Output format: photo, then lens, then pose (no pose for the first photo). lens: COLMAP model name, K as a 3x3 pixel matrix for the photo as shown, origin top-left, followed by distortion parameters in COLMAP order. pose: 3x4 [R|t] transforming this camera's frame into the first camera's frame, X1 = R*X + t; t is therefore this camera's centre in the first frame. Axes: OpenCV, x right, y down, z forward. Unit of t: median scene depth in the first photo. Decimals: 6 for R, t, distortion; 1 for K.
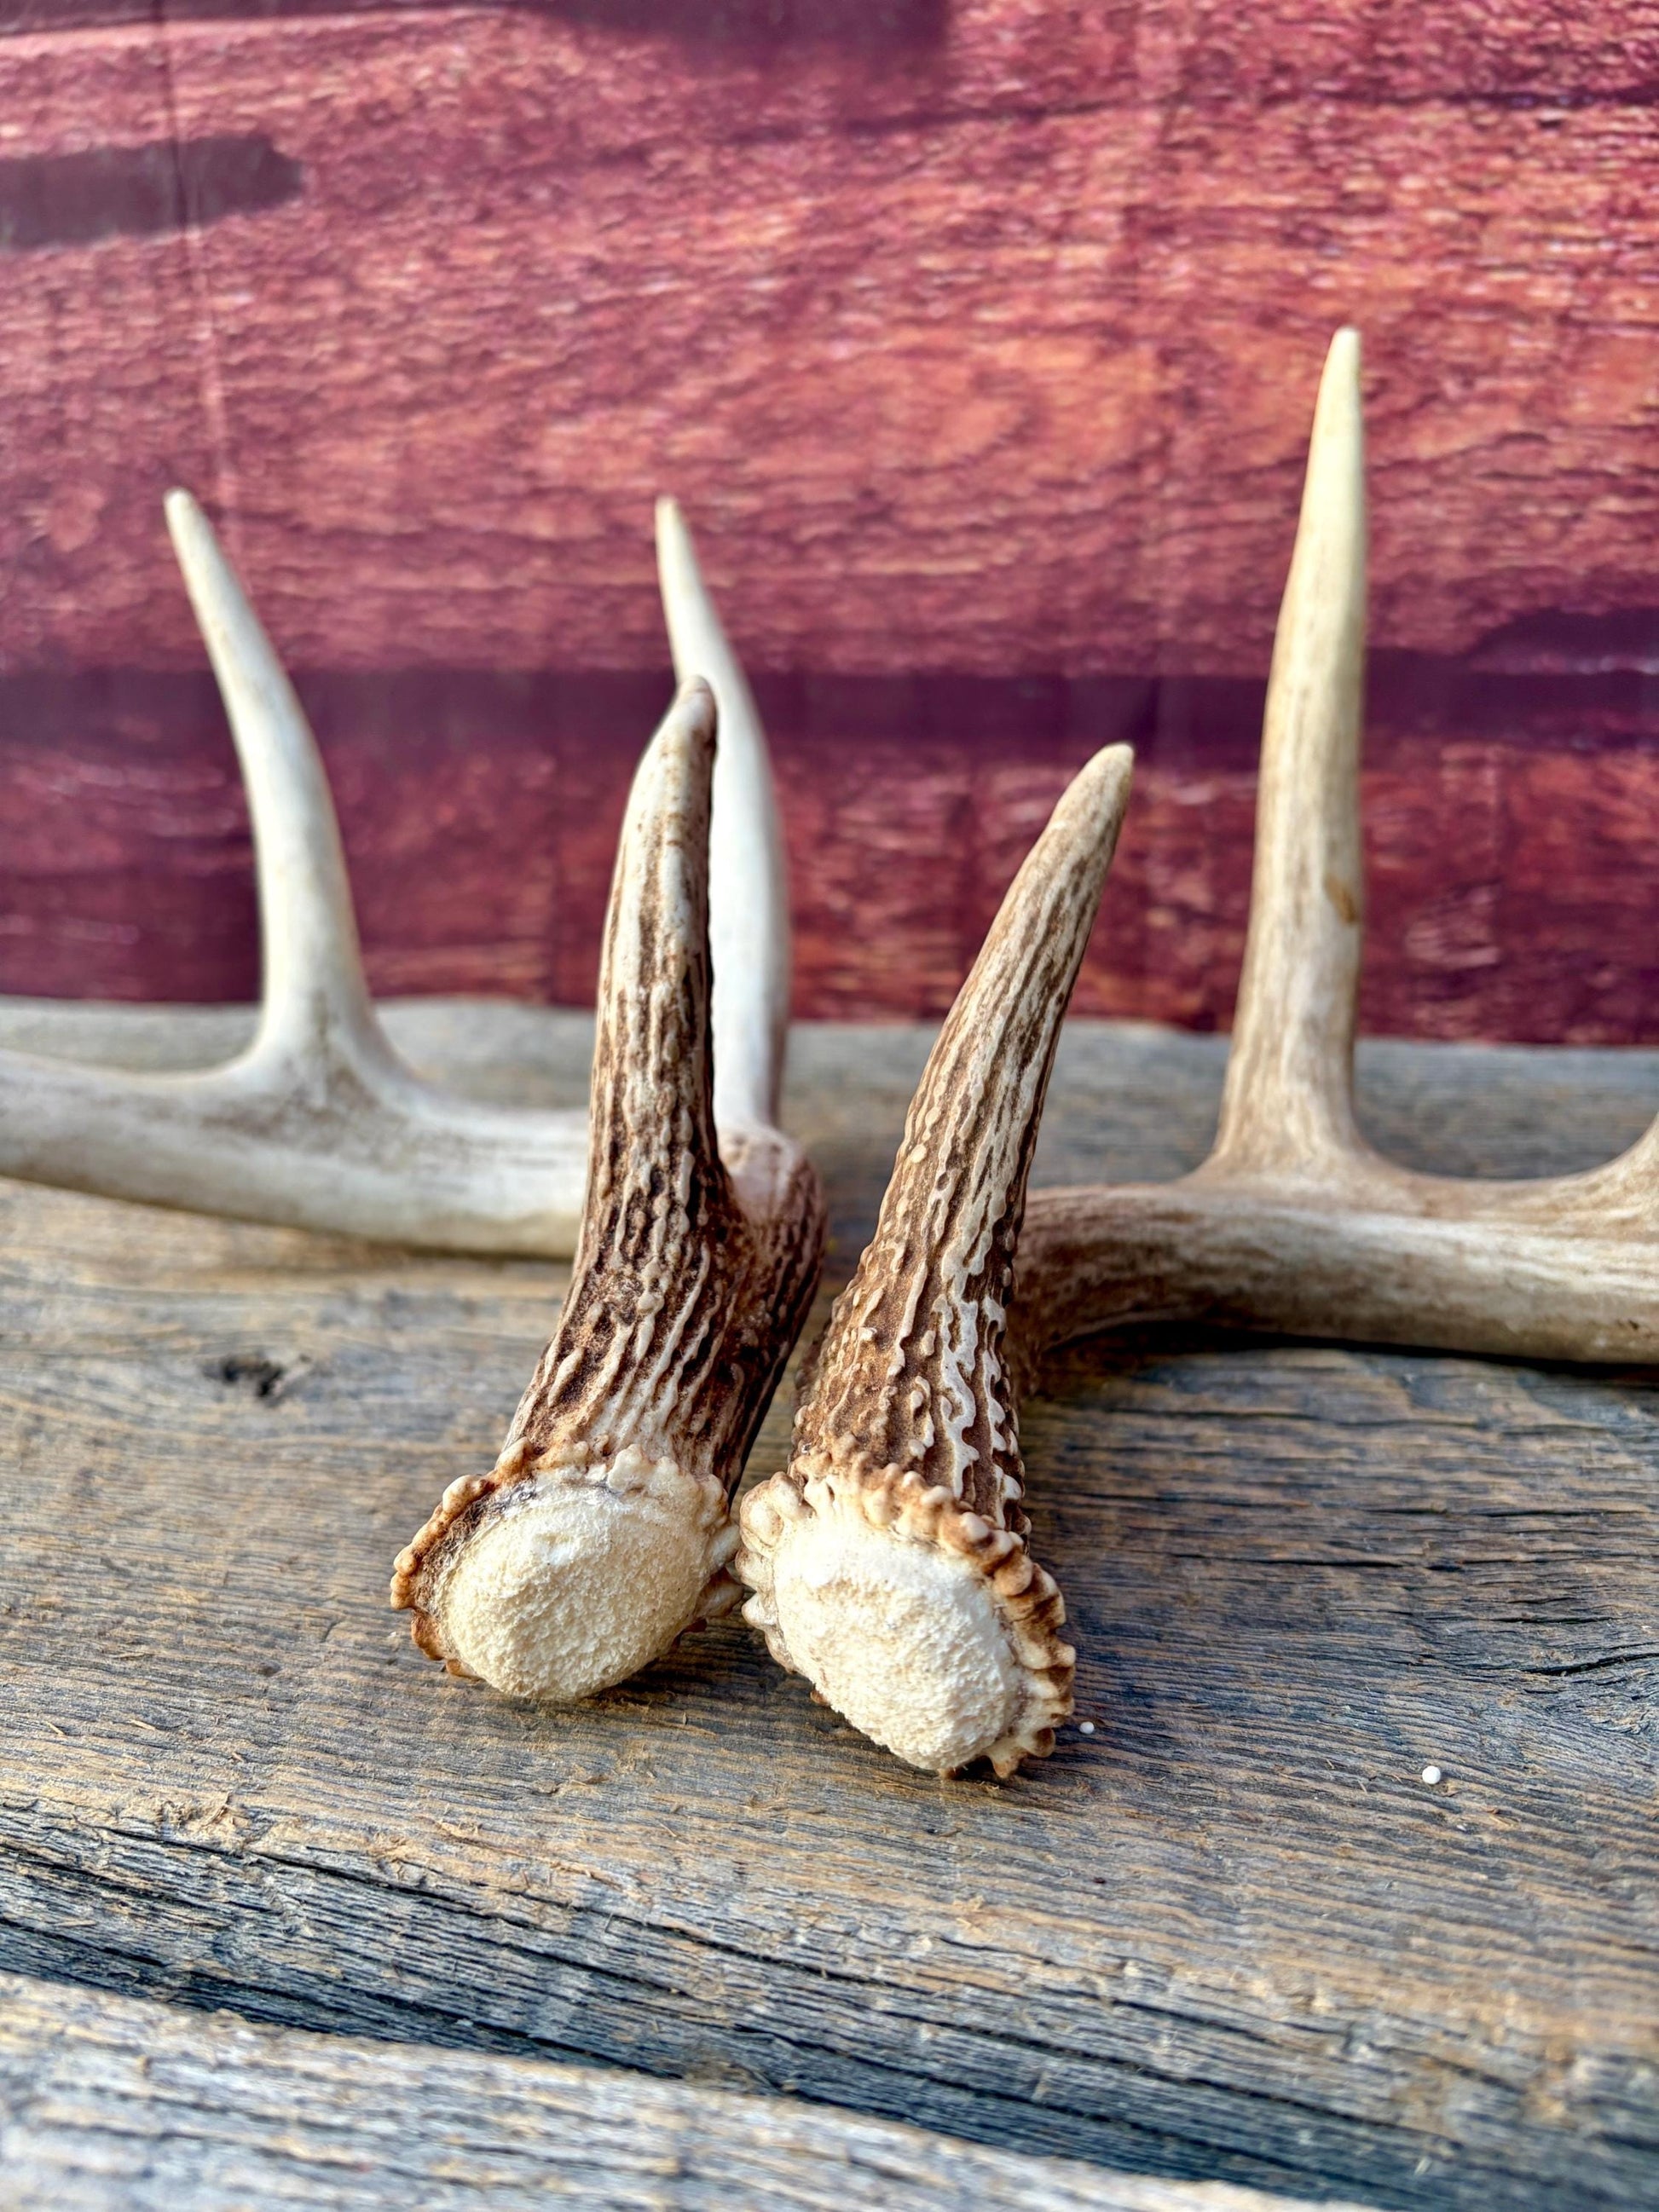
lens RADIAL K [[1729.3, 0, 830.6], [0, 1729.3, 1112.1], [0, 0, 1]] dist [0.035508, -0.074094]
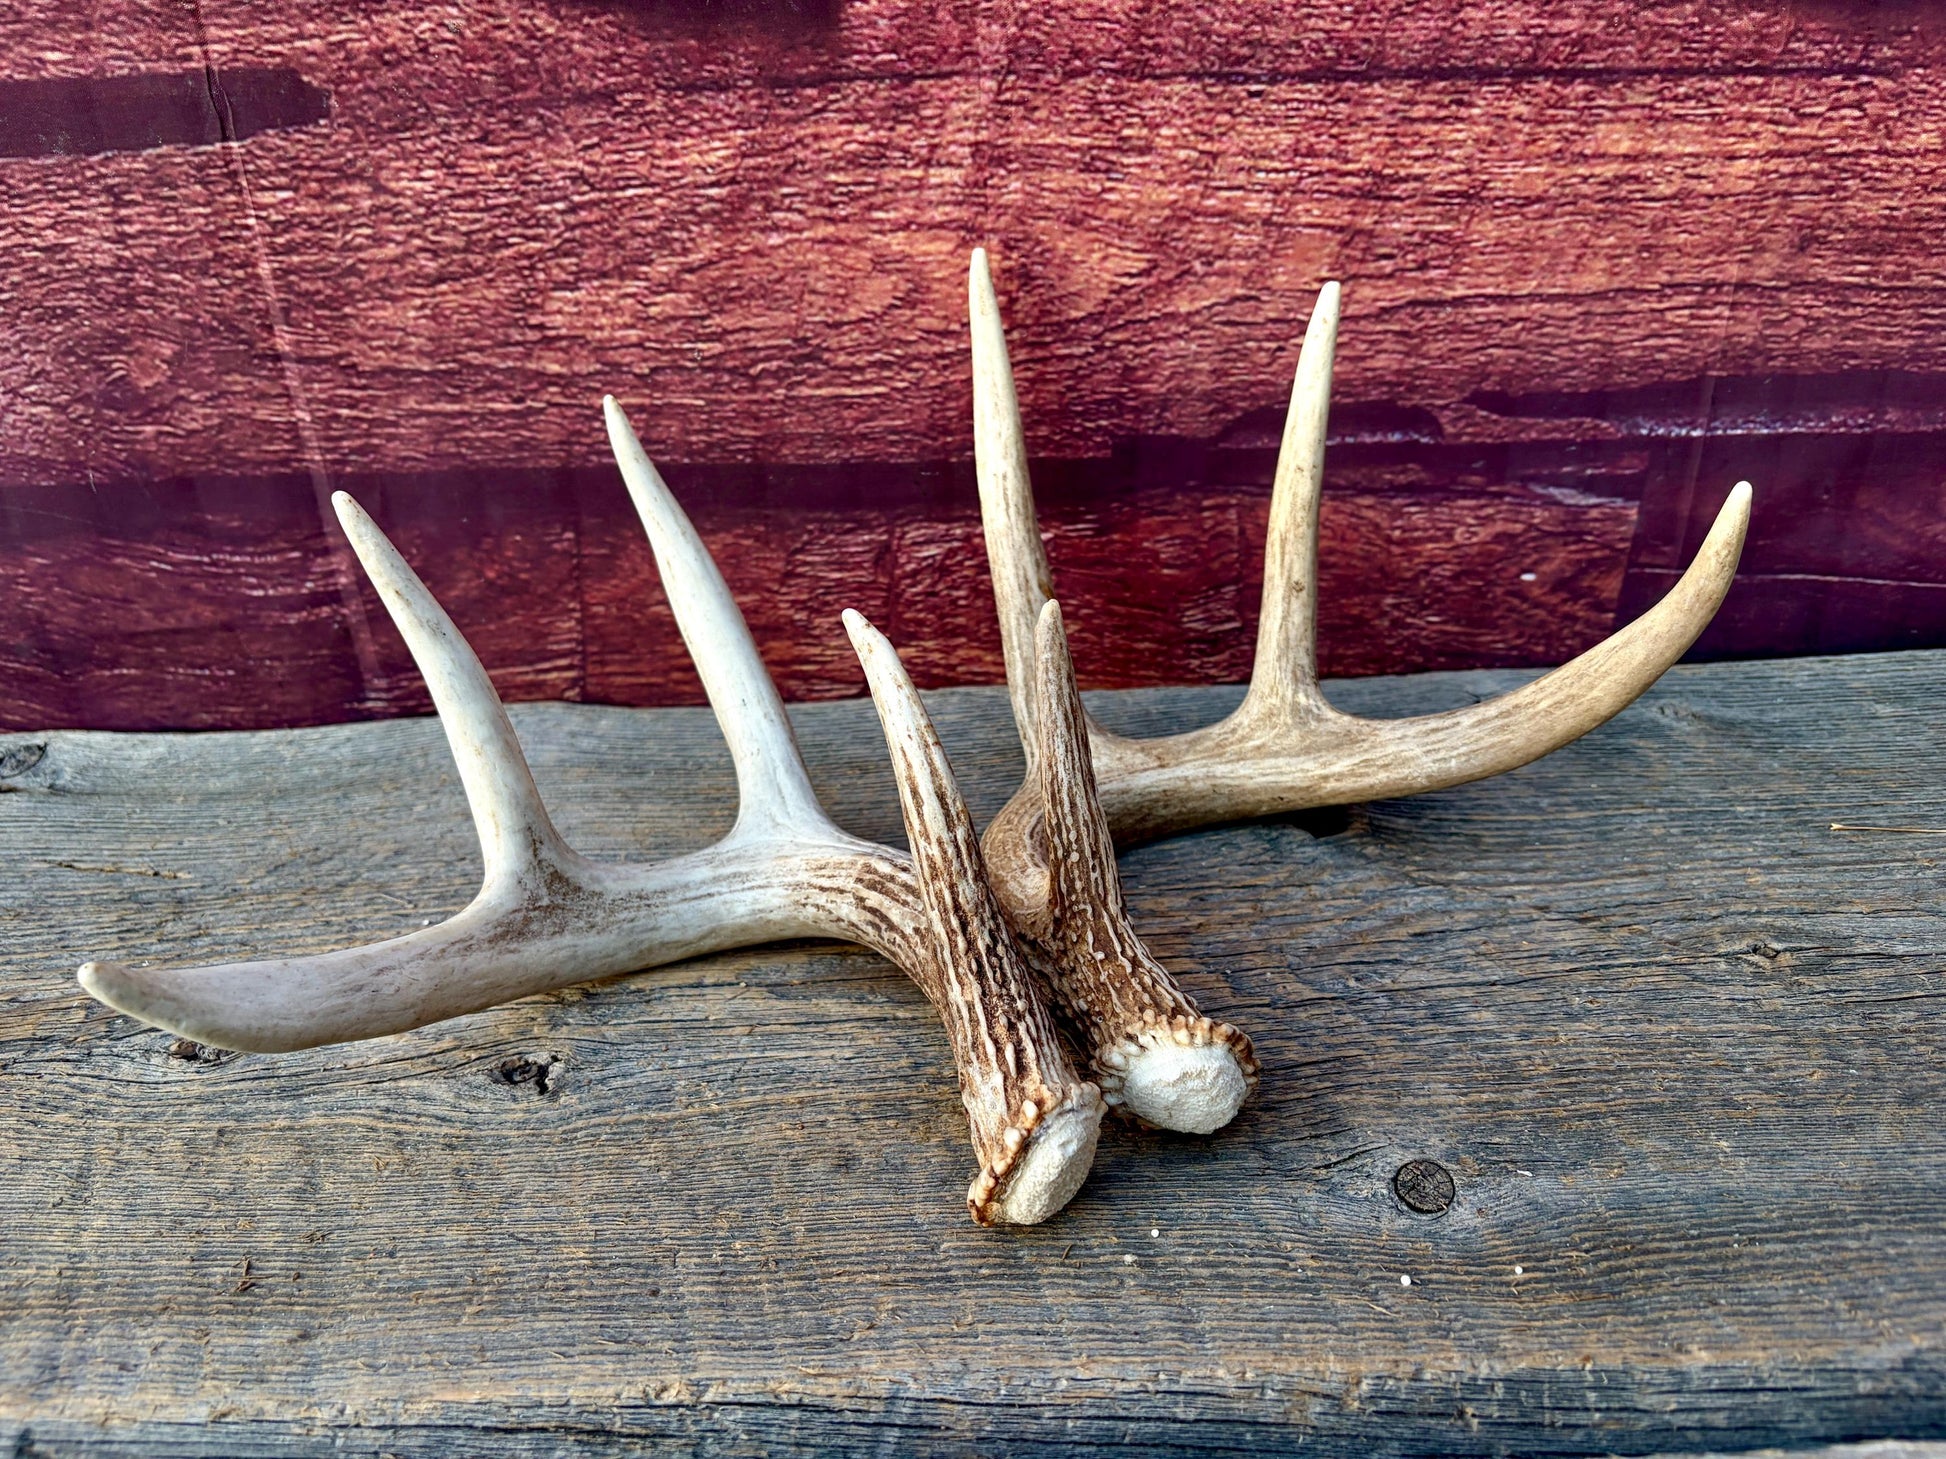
lens RADIAL K [[1514.4, 0, 979.1], [0, 1514.4, 738.8], [0, 0, 1]] dist [-0.014275, 0.036081]
pose [[0.969995, -0.116056, 0.213635, -0.147410], [0.081365, 0.983002, 0.164579, -0.250963], [-0.229104, -0.142258, 0.962951, -0.259600]]
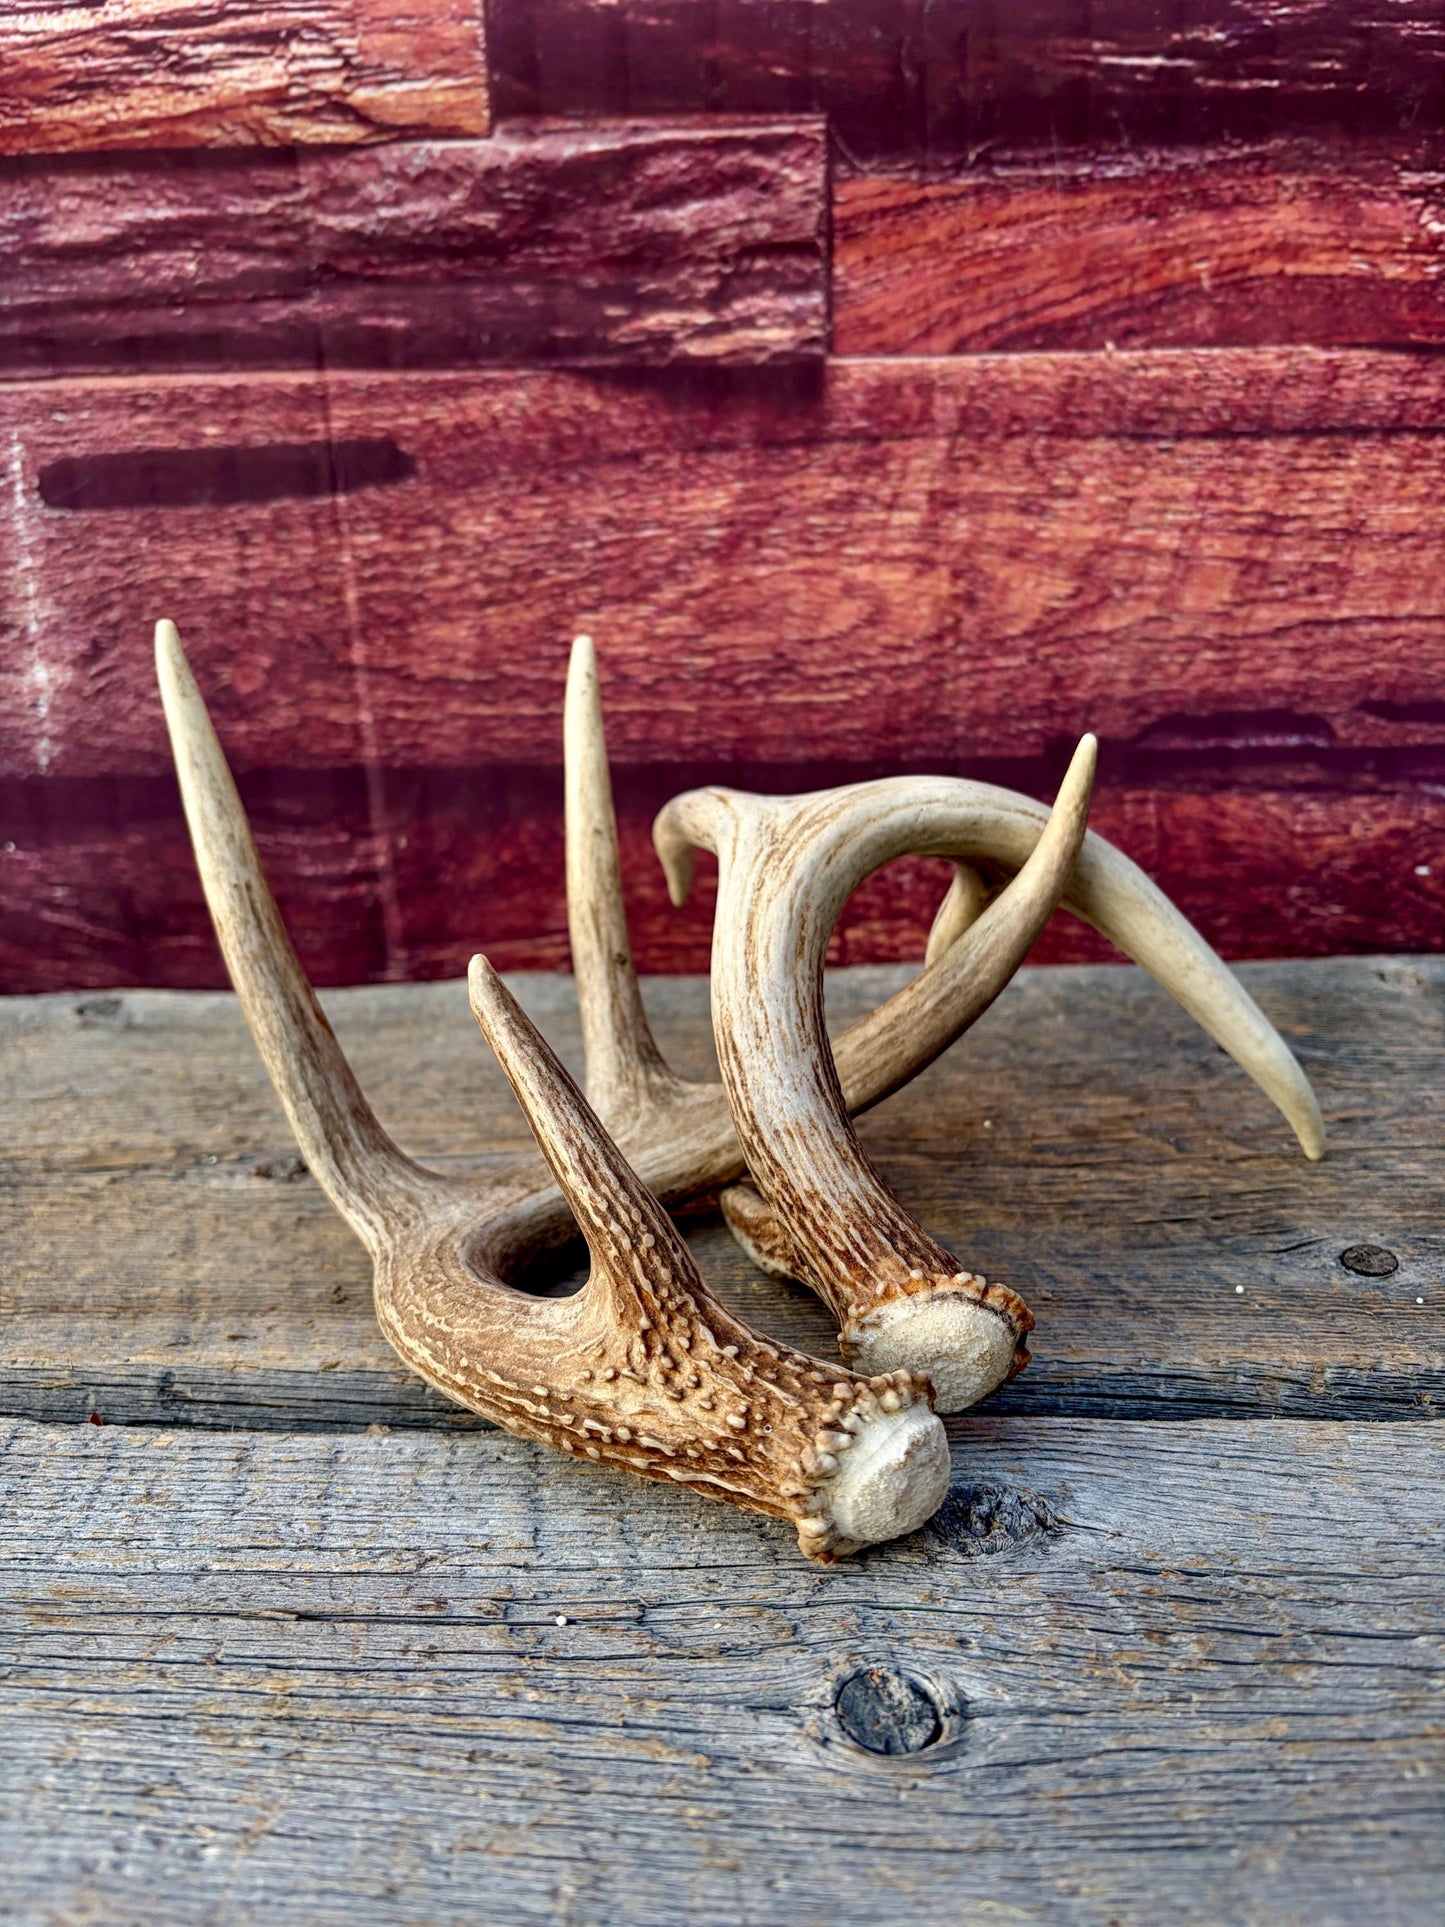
lens RADIAL K [[1499.6, 0, 722.5], [0, 1499.6, 963.5], [0, 0, 1]] dist [-0.014275, 0.036081]
pose [[0.986801, -0.057724, 0.151301, -0.289056], [0.065867, 0.996607, -0.049366, 0.005254], [-0.147938, 0.058680, 0.987254, -0.416281]]
